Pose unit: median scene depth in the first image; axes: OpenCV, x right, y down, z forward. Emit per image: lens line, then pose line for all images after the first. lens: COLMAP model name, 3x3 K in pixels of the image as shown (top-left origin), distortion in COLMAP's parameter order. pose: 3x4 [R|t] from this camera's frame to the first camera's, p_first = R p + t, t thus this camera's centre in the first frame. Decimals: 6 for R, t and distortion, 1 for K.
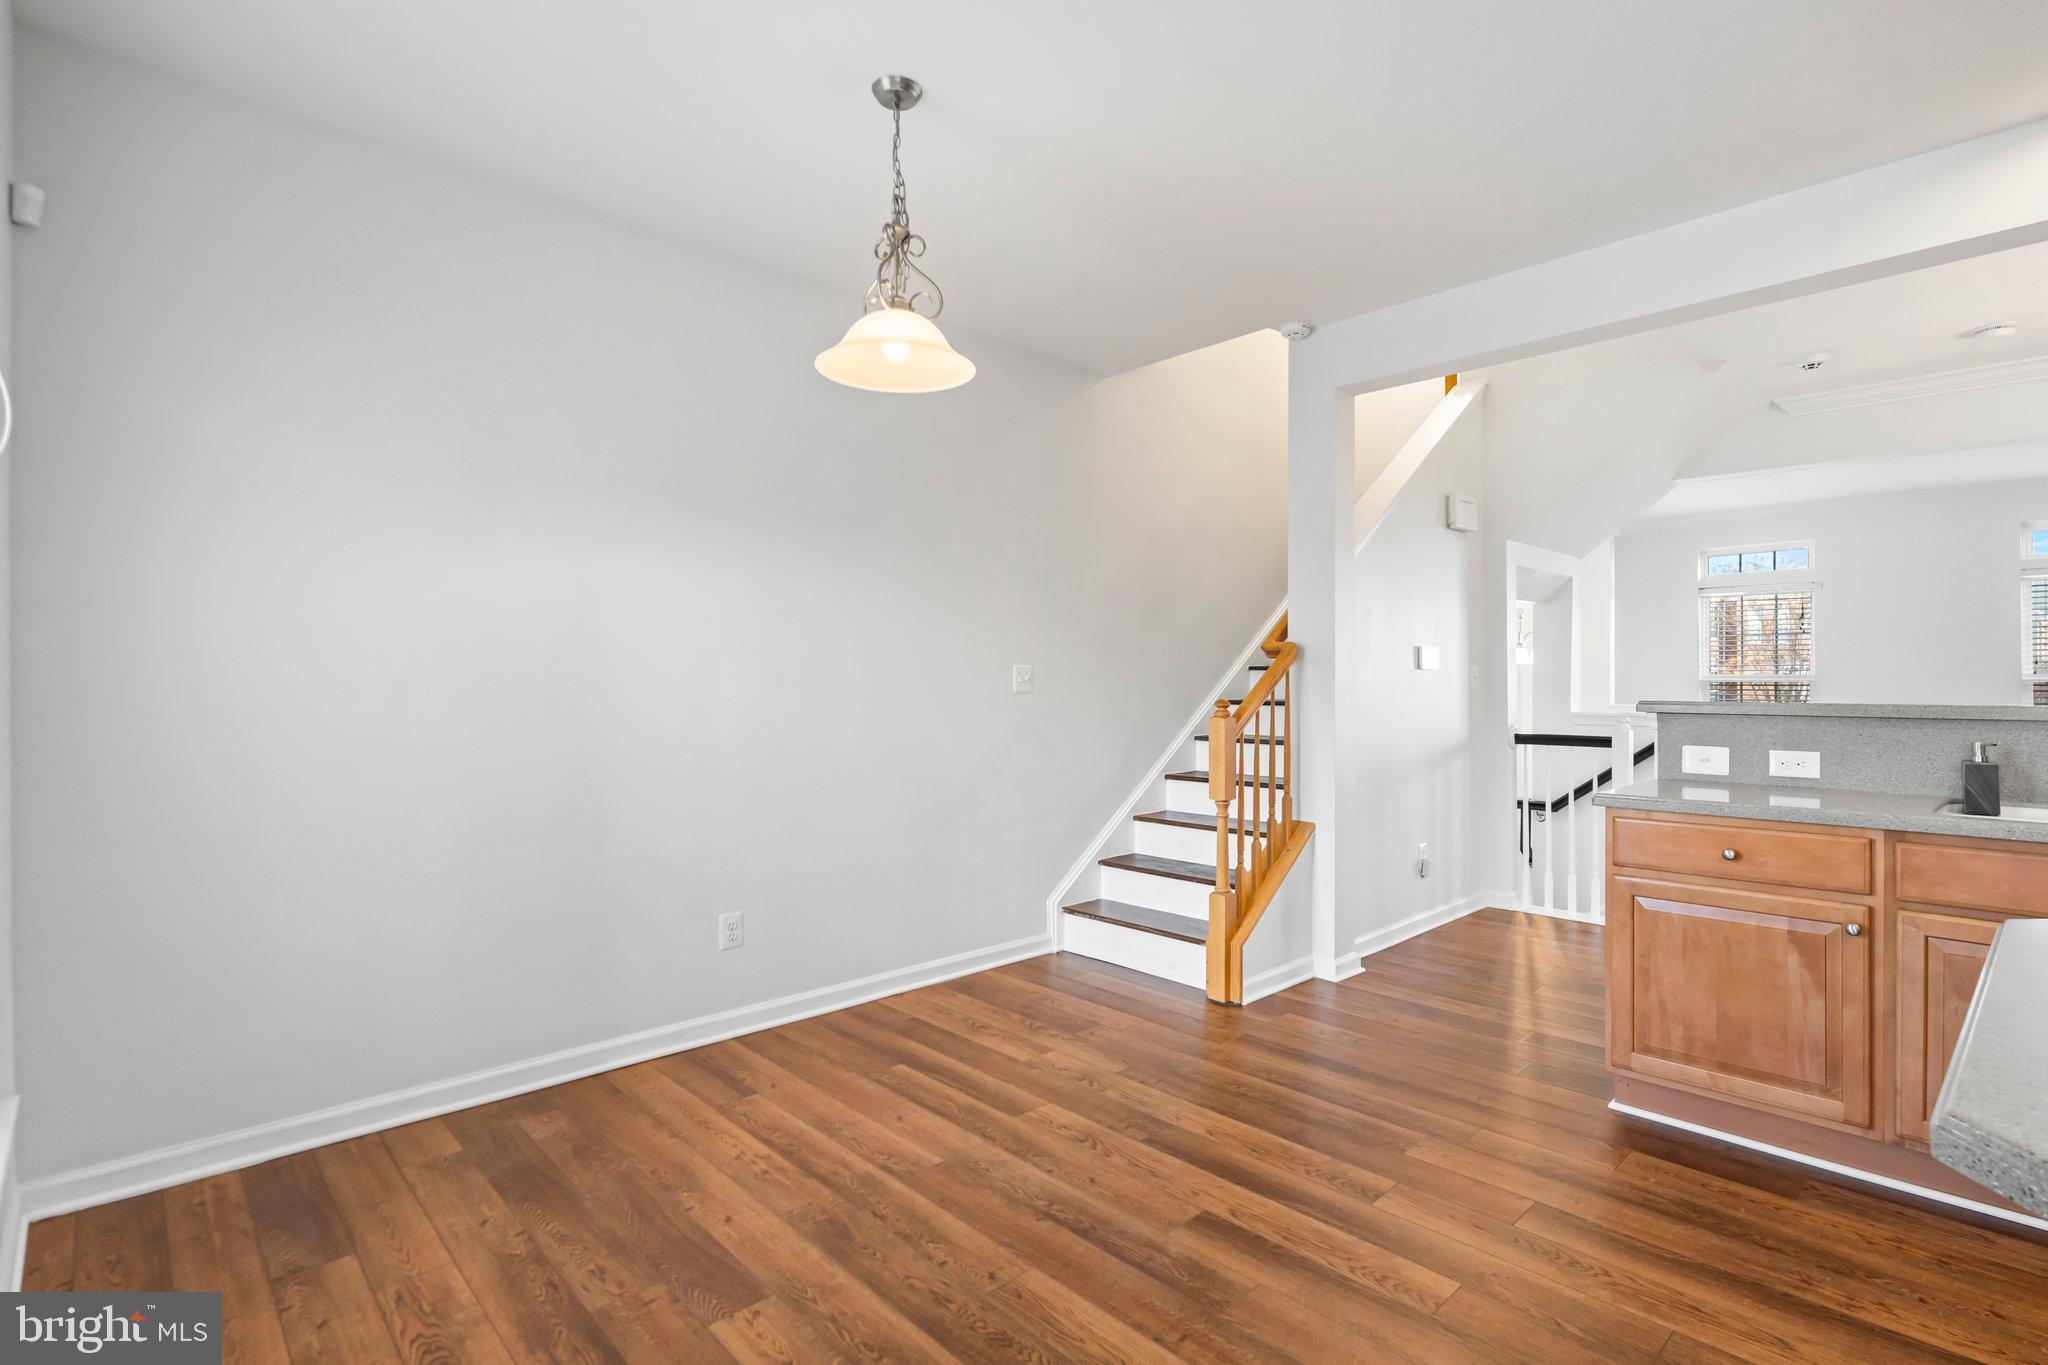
lens RADIAL K [[983.2, 0, 1035.8], [0, 983.2, 682.6], [0, 0, 1]] dist [-0.000622, 0.000251]
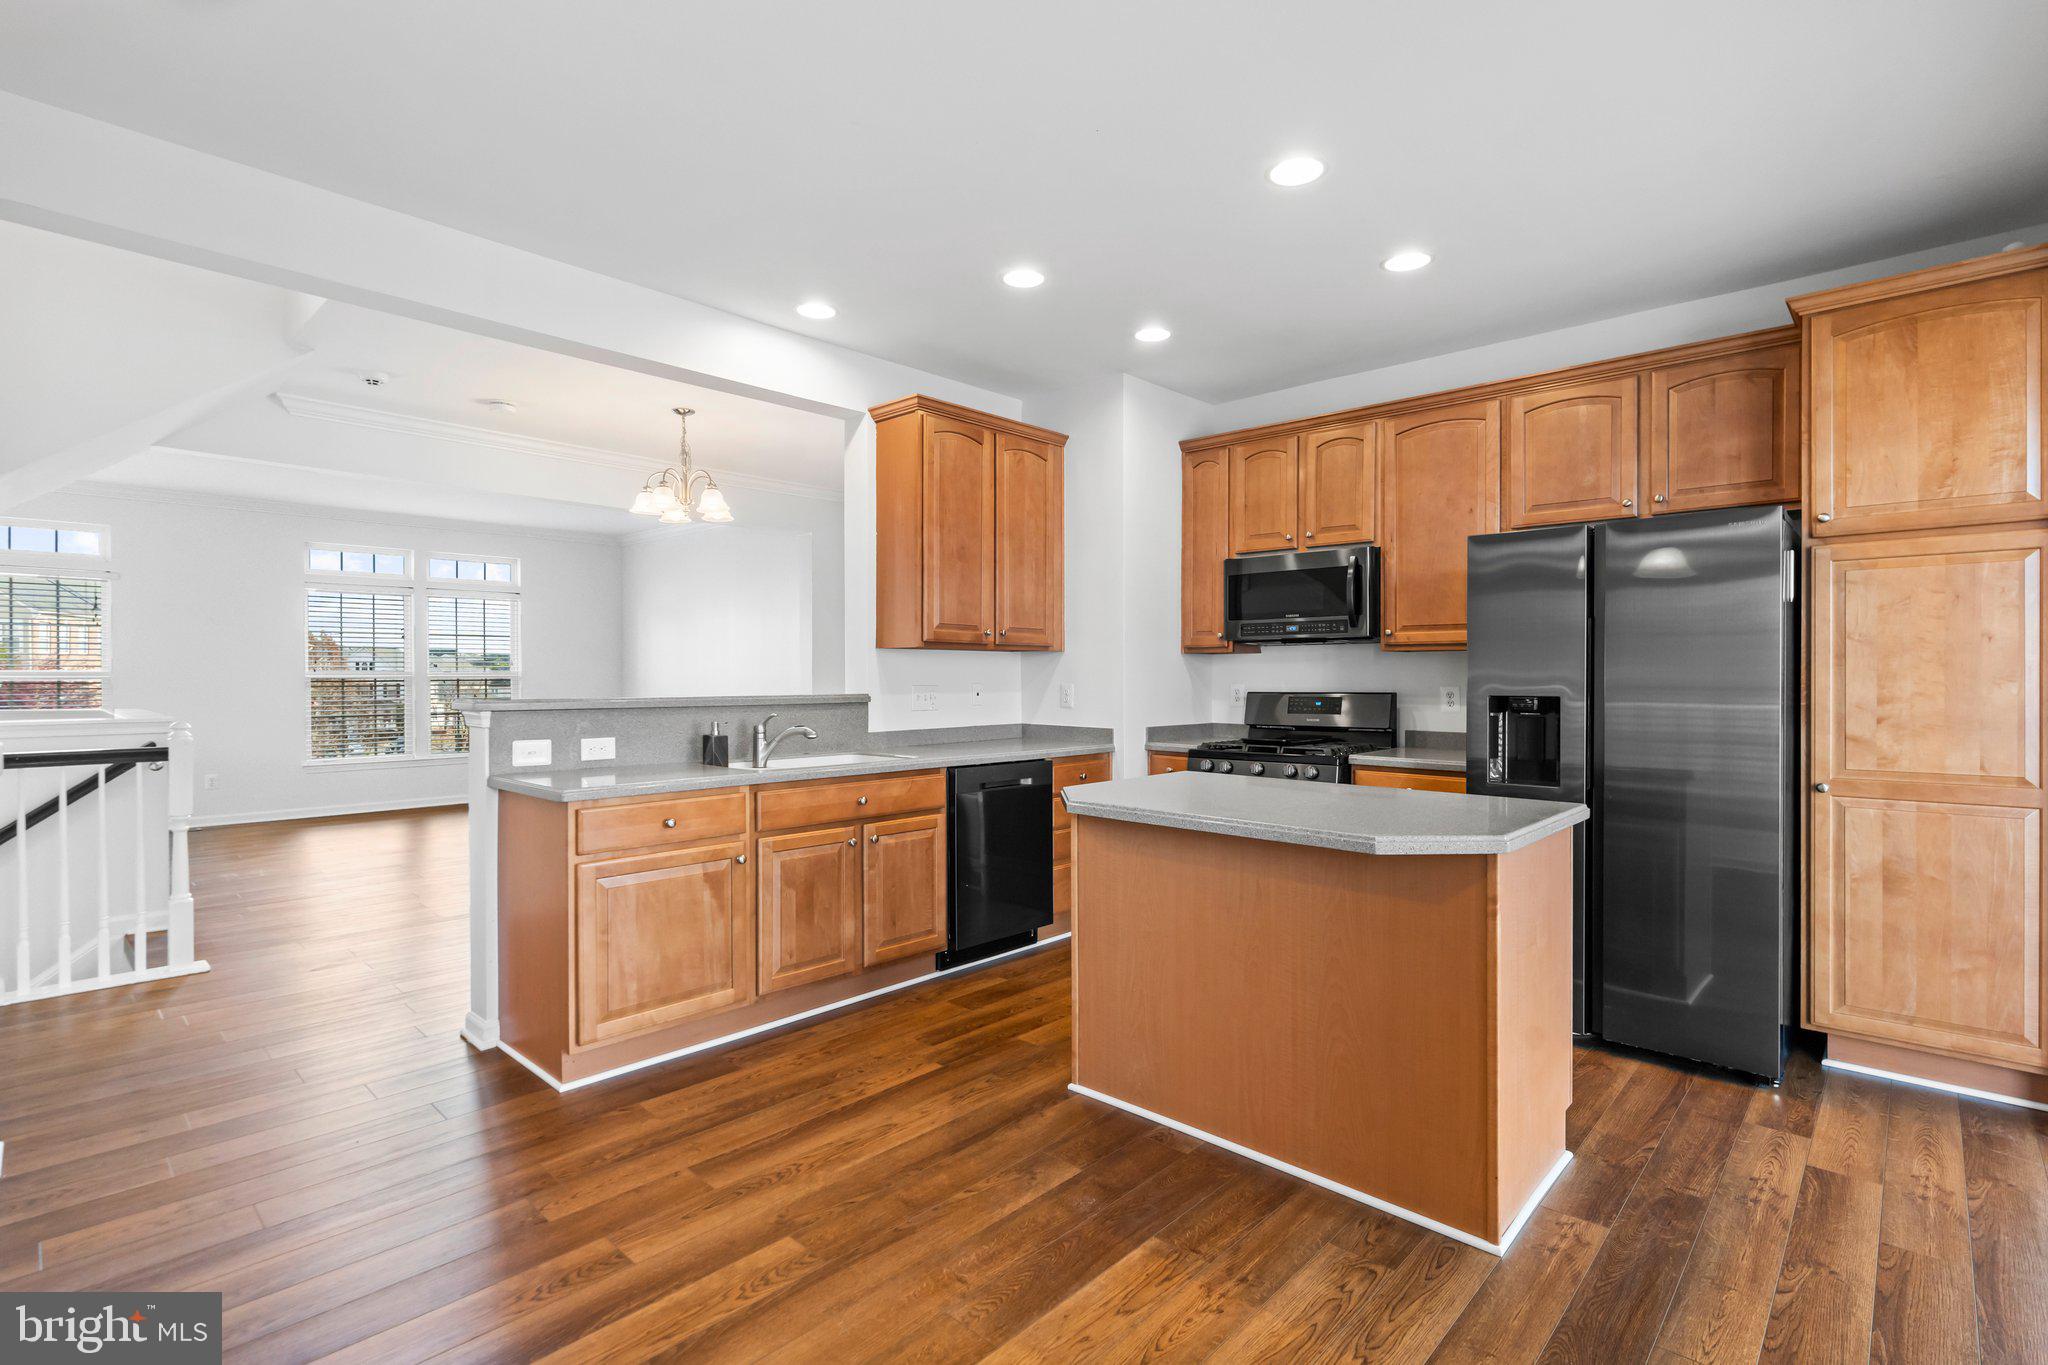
lens RADIAL K [[961.8, 0, 1024.0], [0, 961.8, 682.5], [0, 0, 1]] dist [-0.003186, 0.000214]
pose [[-0.055779, -0.005597, 0.998427, -0.455462], [0.000963, 0.999984, 0.005659, -0.005128], [-0.998443, 0.001277, -0.055773, 0.568673]]
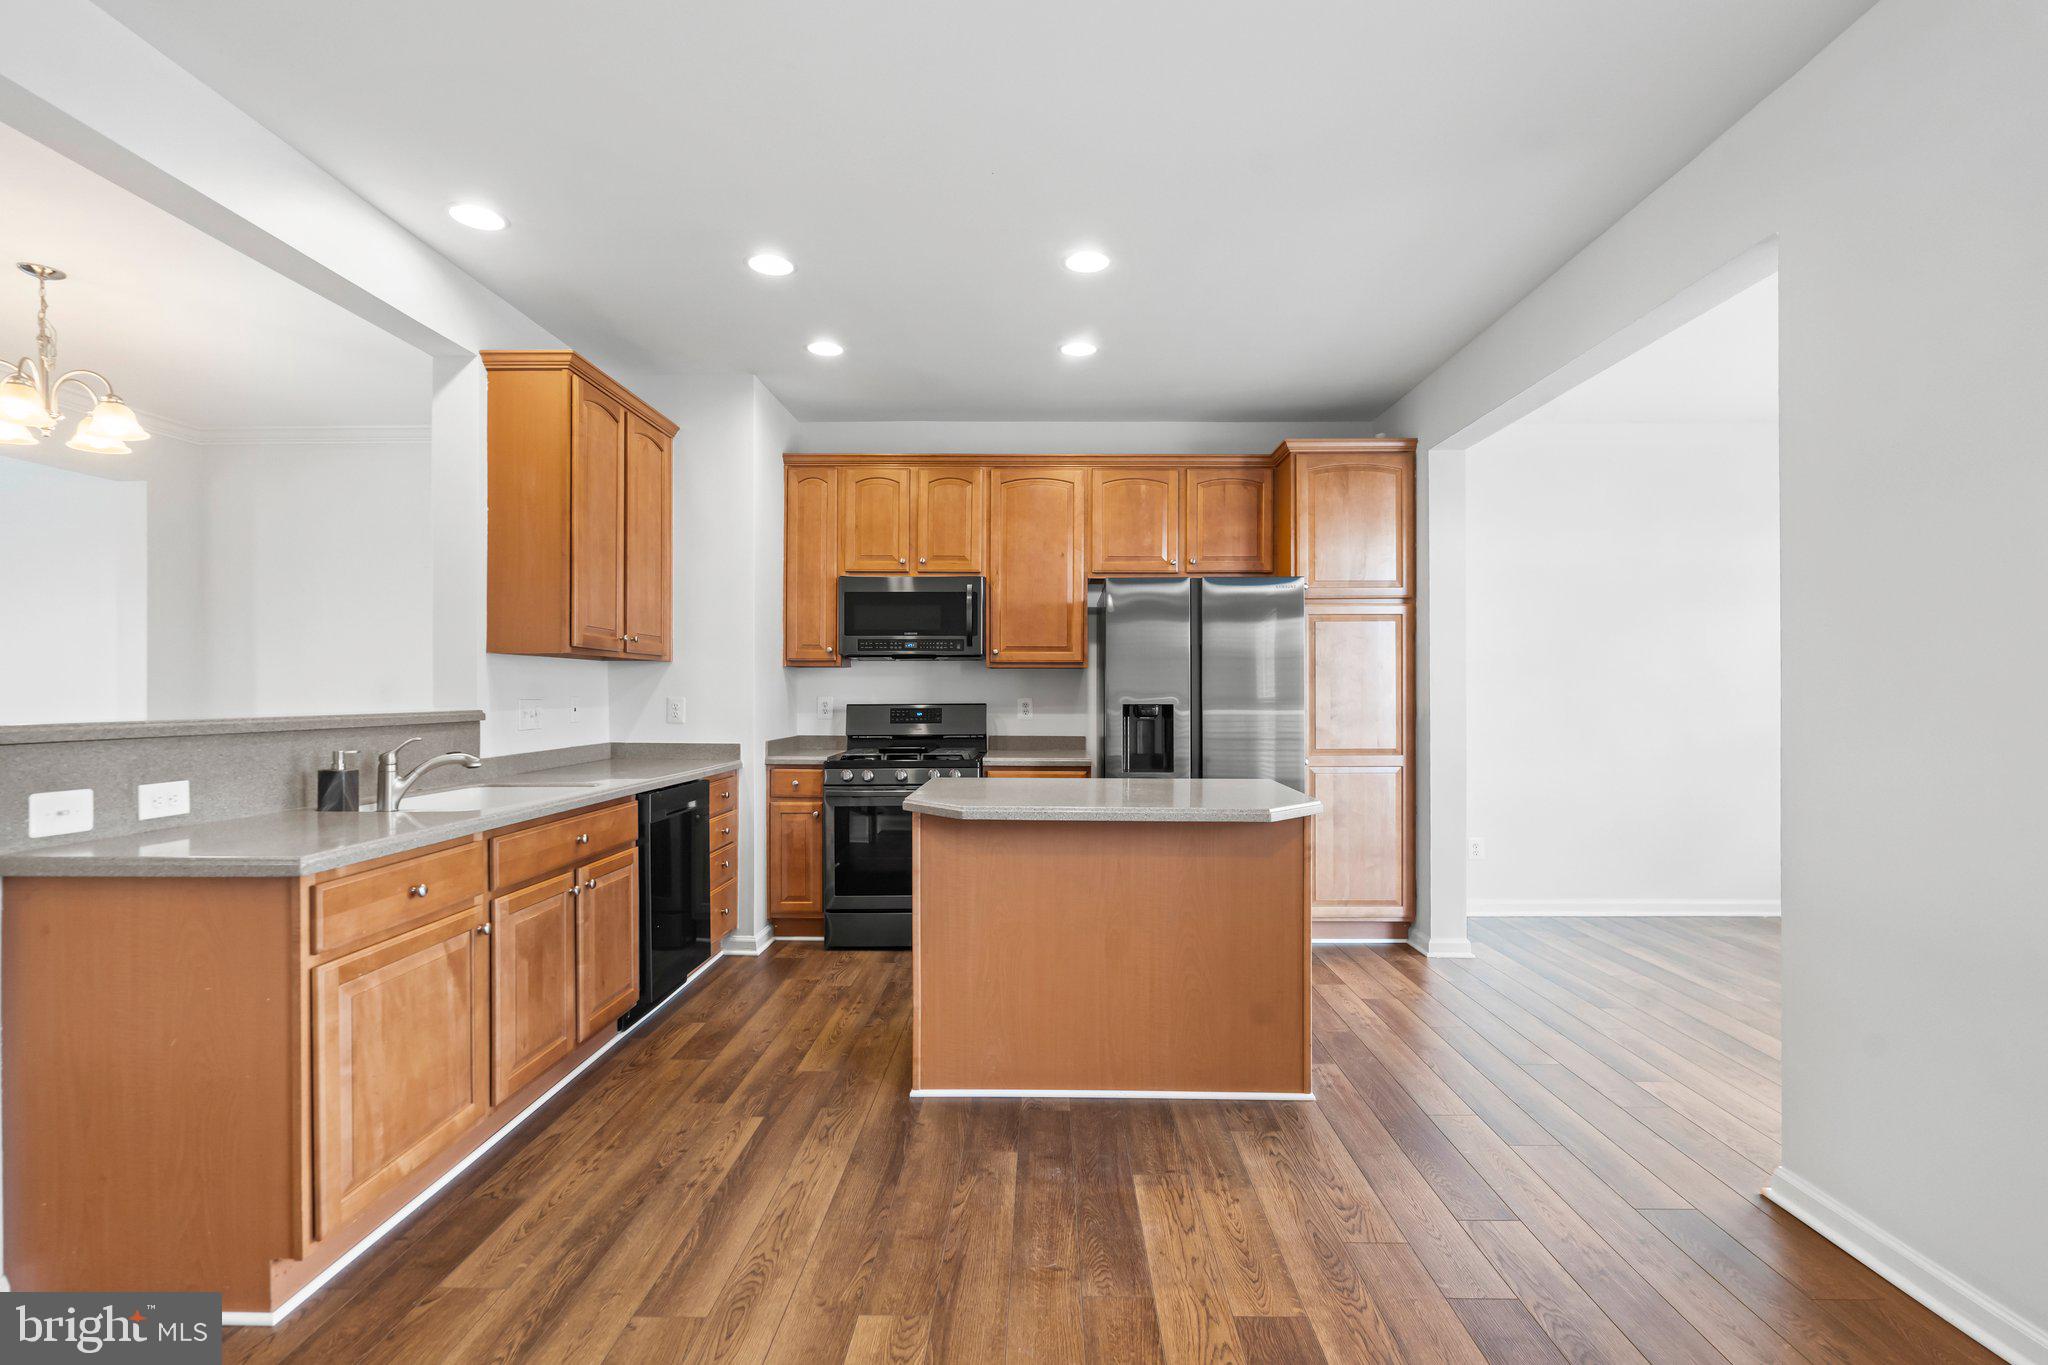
lens RADIAL K [[946.0, 0, 1029.8], [0, 946.0, 691.5], [0, 0, 1]] dist [-0.001638, 0.000071]
pose [[-0.713047, 0.000389, 0.701116, -0.241604], [0.000582, 1.000000, 0.000037, -0.001730], [-0.701116, 0.000435, -0.713047, 1.100684]]
